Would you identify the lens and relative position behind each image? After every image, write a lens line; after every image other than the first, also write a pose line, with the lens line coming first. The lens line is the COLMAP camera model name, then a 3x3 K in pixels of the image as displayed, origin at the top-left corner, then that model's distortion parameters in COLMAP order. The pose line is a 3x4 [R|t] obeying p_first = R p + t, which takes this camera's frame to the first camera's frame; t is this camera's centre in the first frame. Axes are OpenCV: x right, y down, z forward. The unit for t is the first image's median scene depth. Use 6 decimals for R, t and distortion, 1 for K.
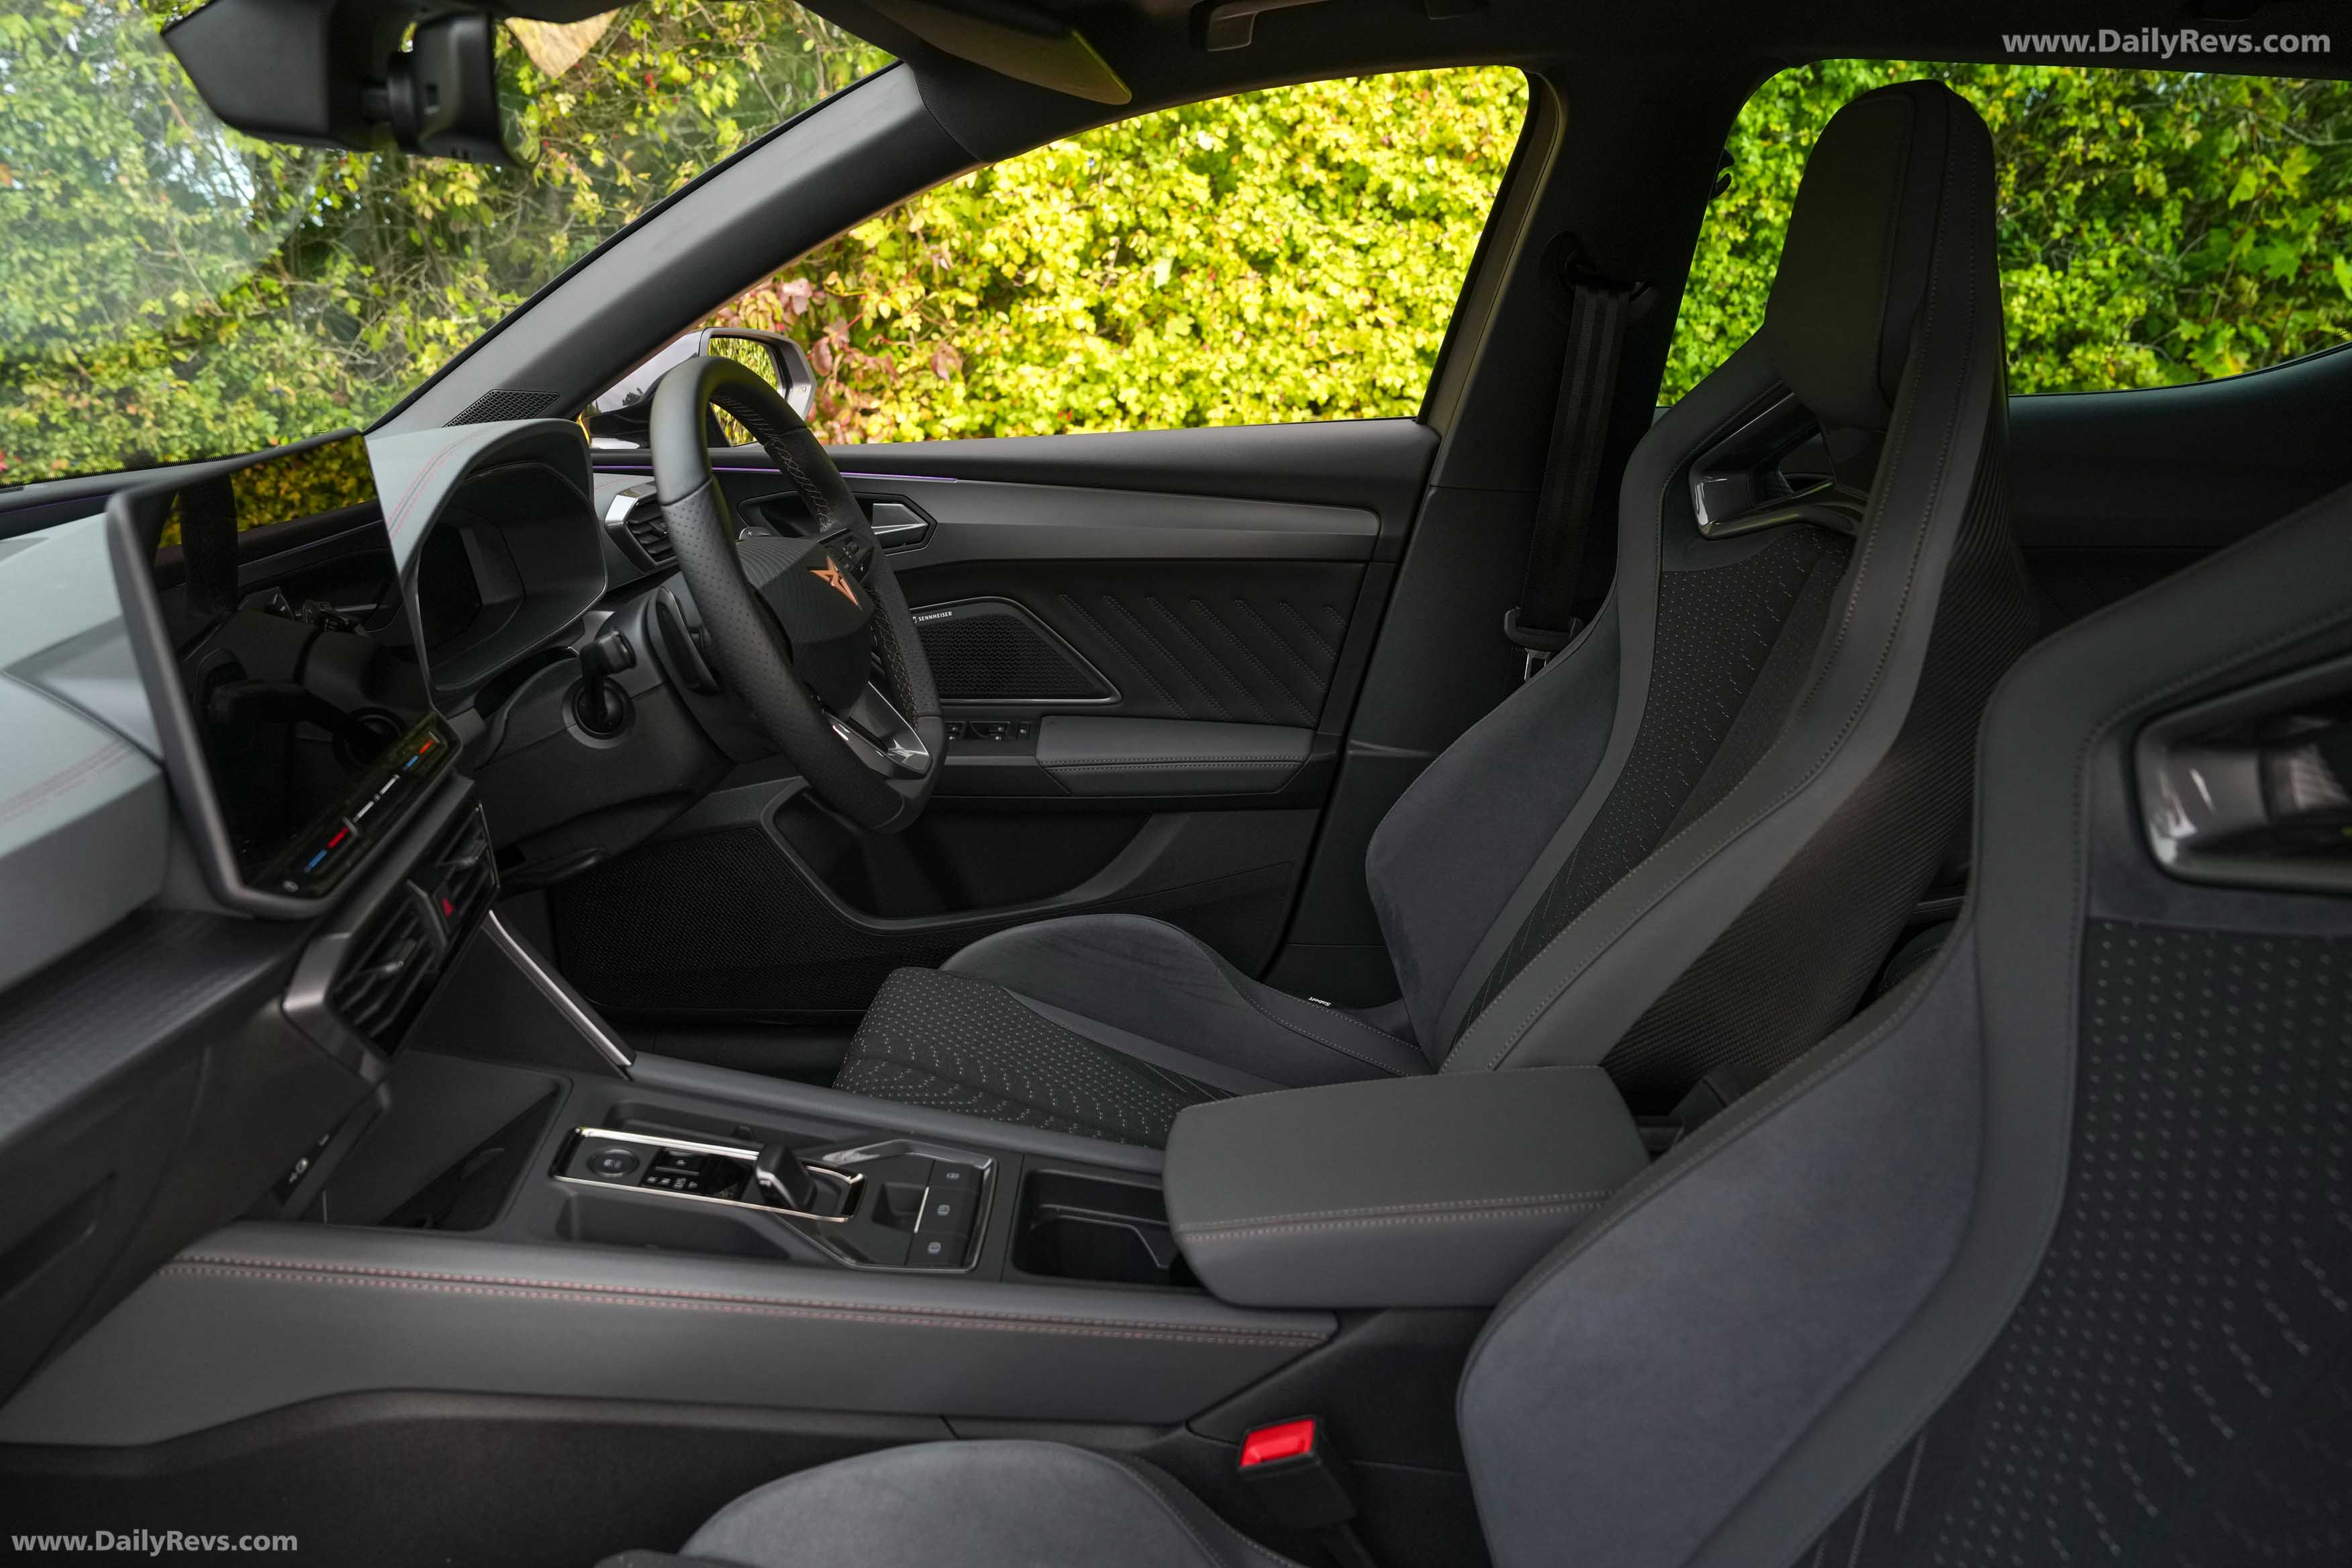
lens RADIAL K [[1686.3, 0, 1170.4], [0, 1686.3, 784.7], [0, 0, 1]] dist [-0.074101, 0.050123]
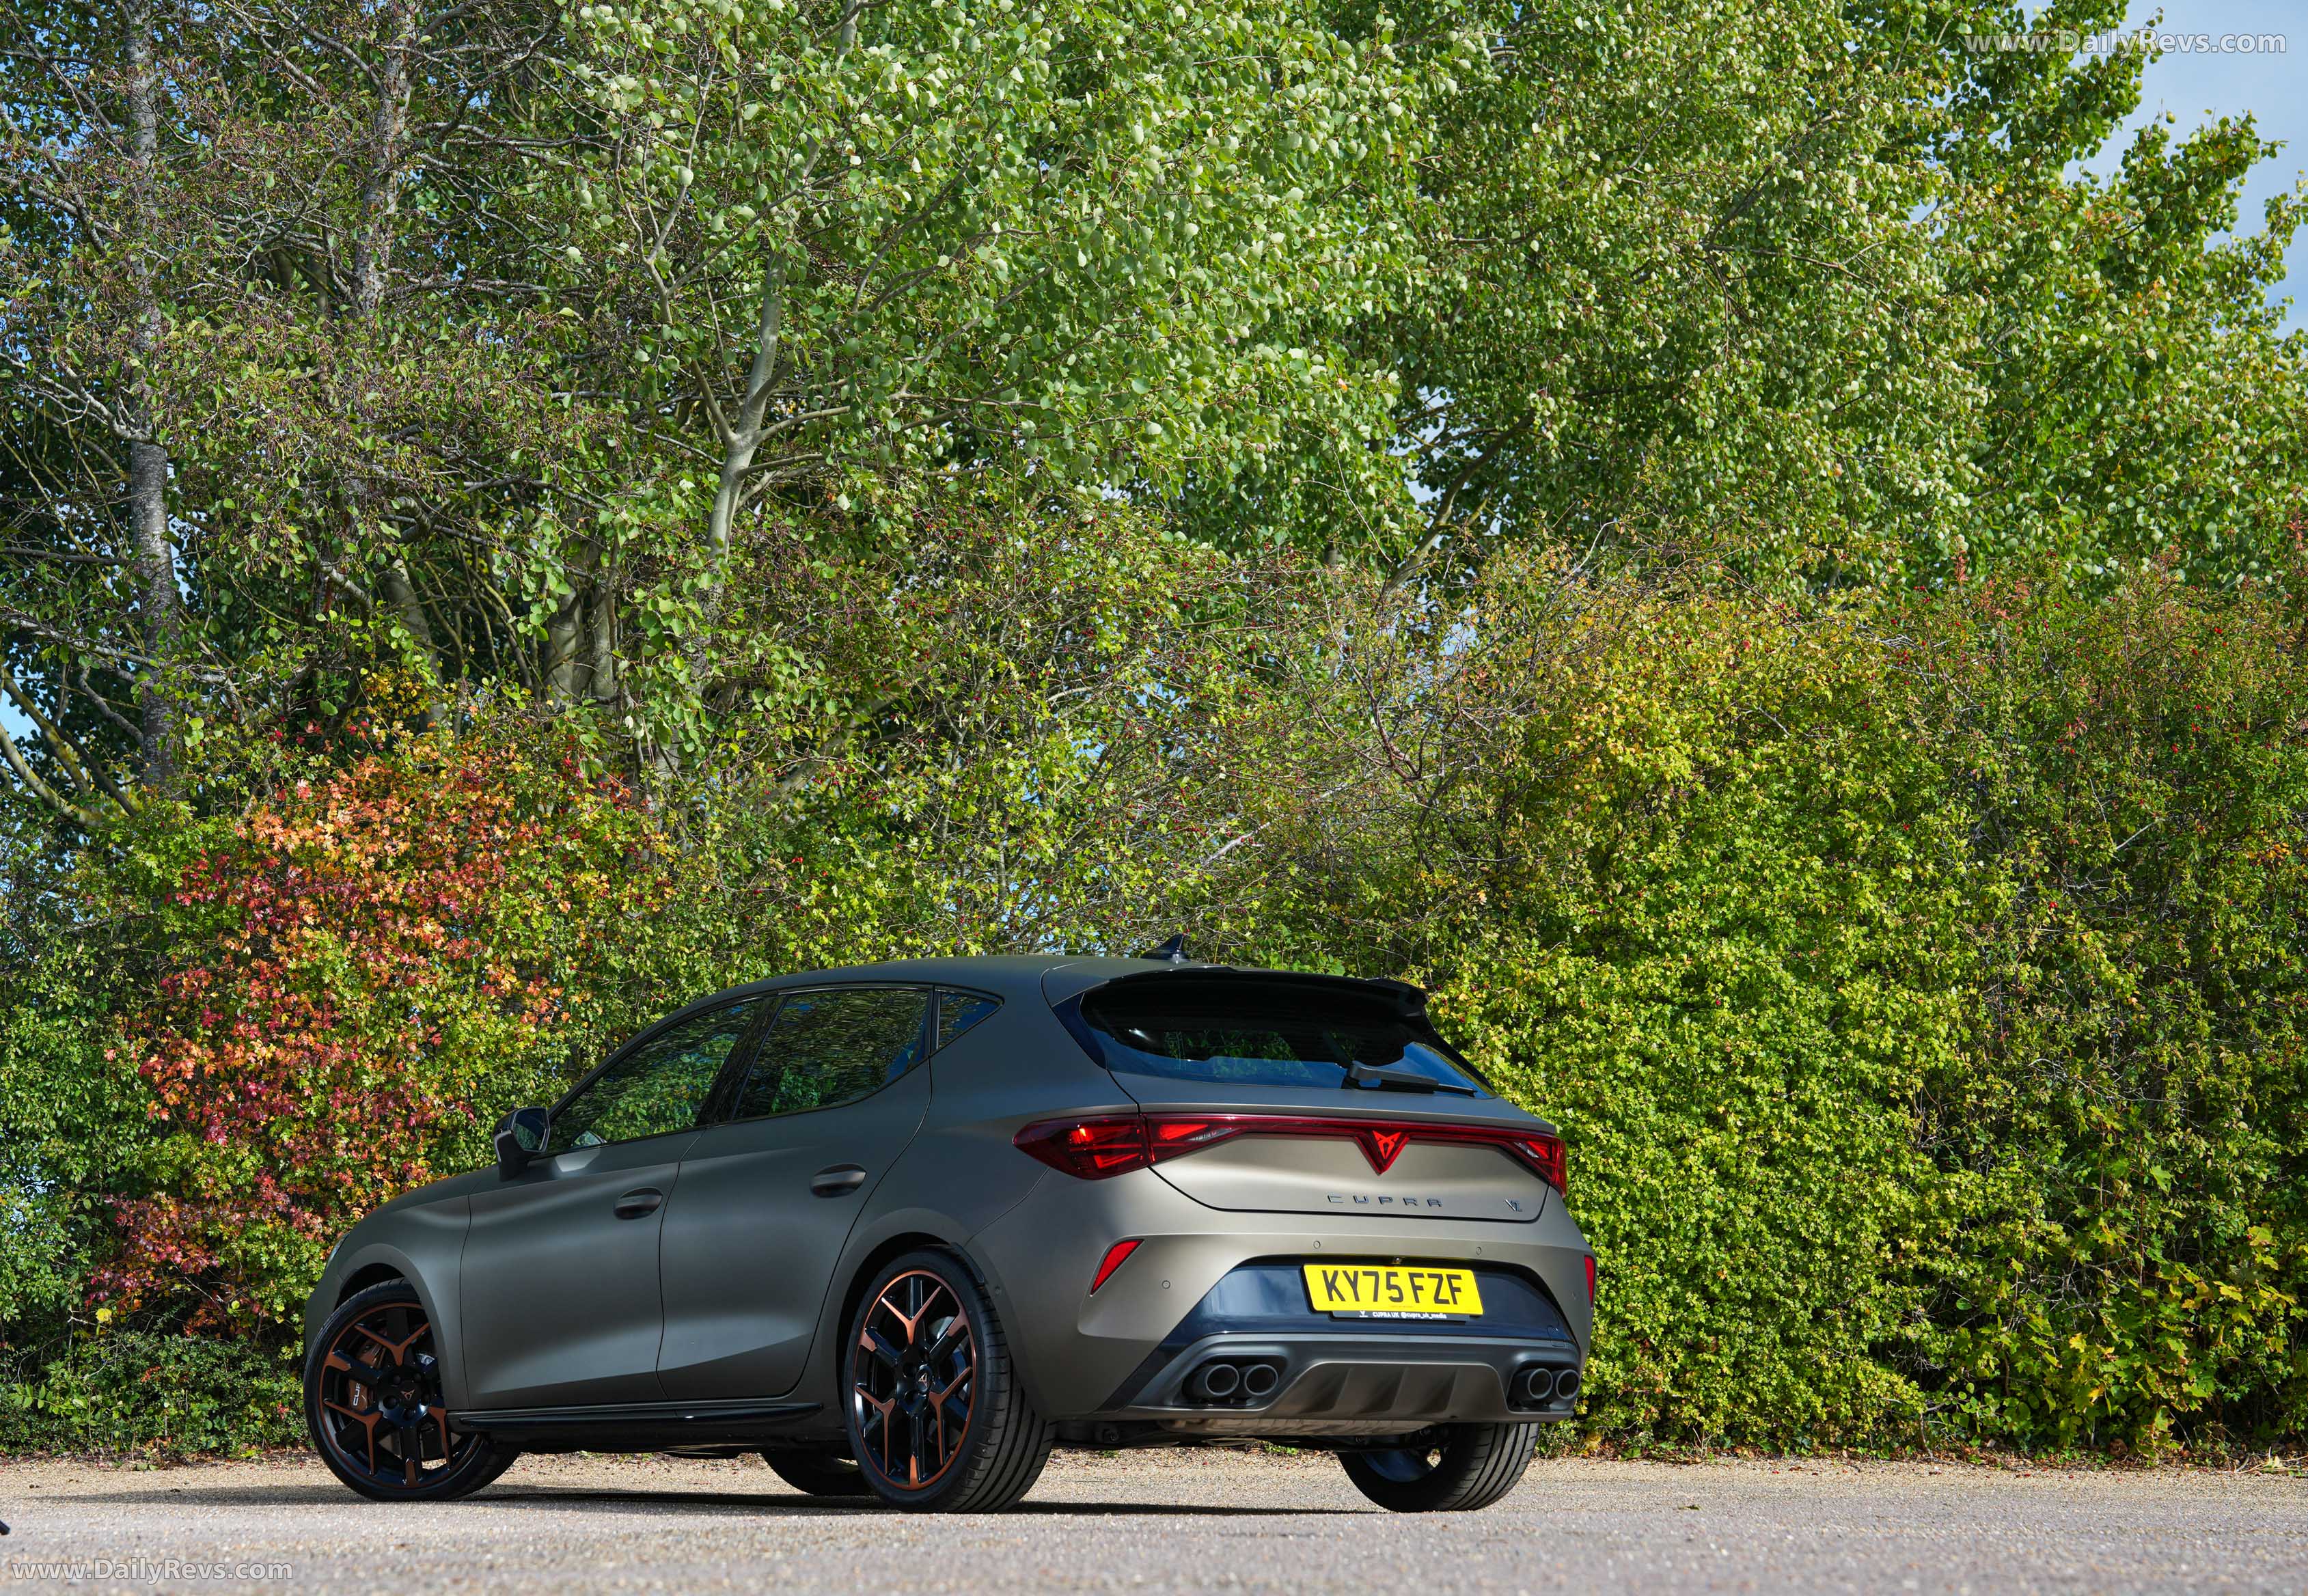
lens RADIAL K [[4815.4, 0, 1072.1], [0, 4815.4, 866.0], [0, 0, 1]] dist [0.361510, 0.000000]
pose [[0.998730, -0.003074, -0.050291, -0.101773], [-0.017727, 0.912883, -0.407837, 1.411119], [0.047163, 0.408211, 0.911669, -3.602560]]
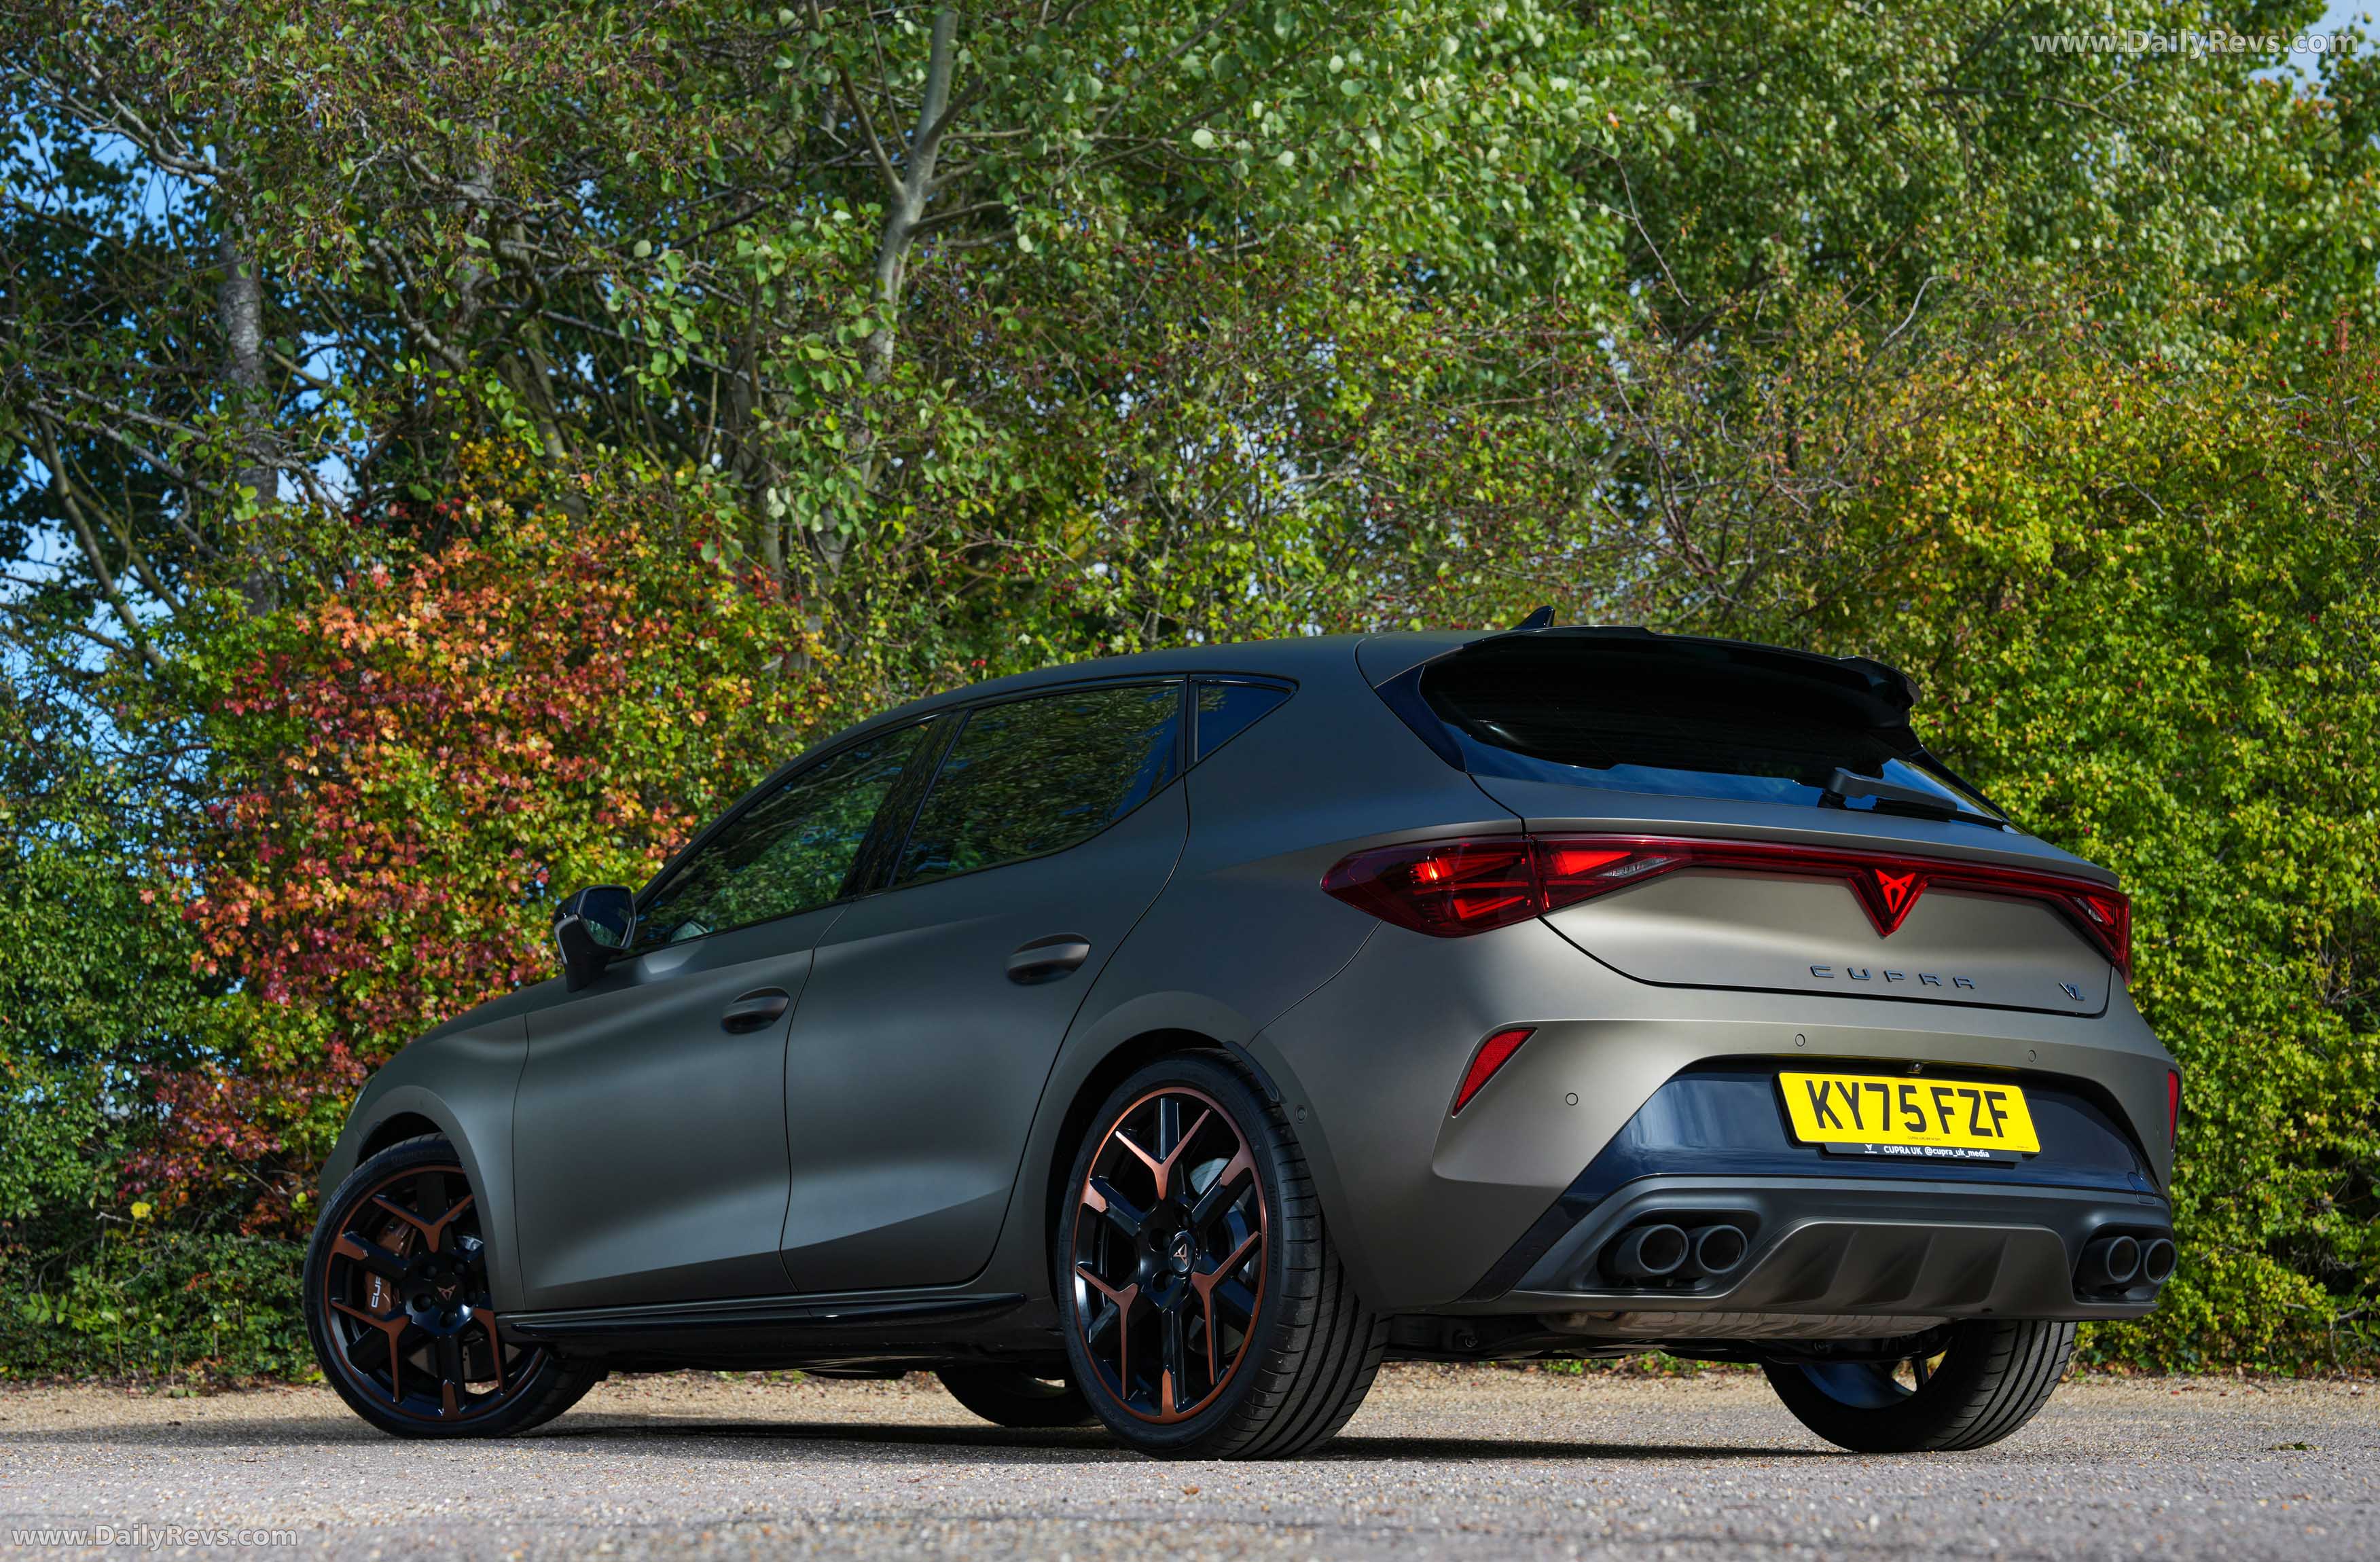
lens RADIAL K [[4088.4, 0, 1265.8], [0, 4088.4, 862.2], [0, 0, 1]] dist [0.252016, 0.000000]
pose [[0.999349, -0.005368, -0.035668, -0.262071], [-0.009829, 0.910910, -0.412487, 0.990869], [0.034705, 0.412569, 0.910265, -2.222364]]
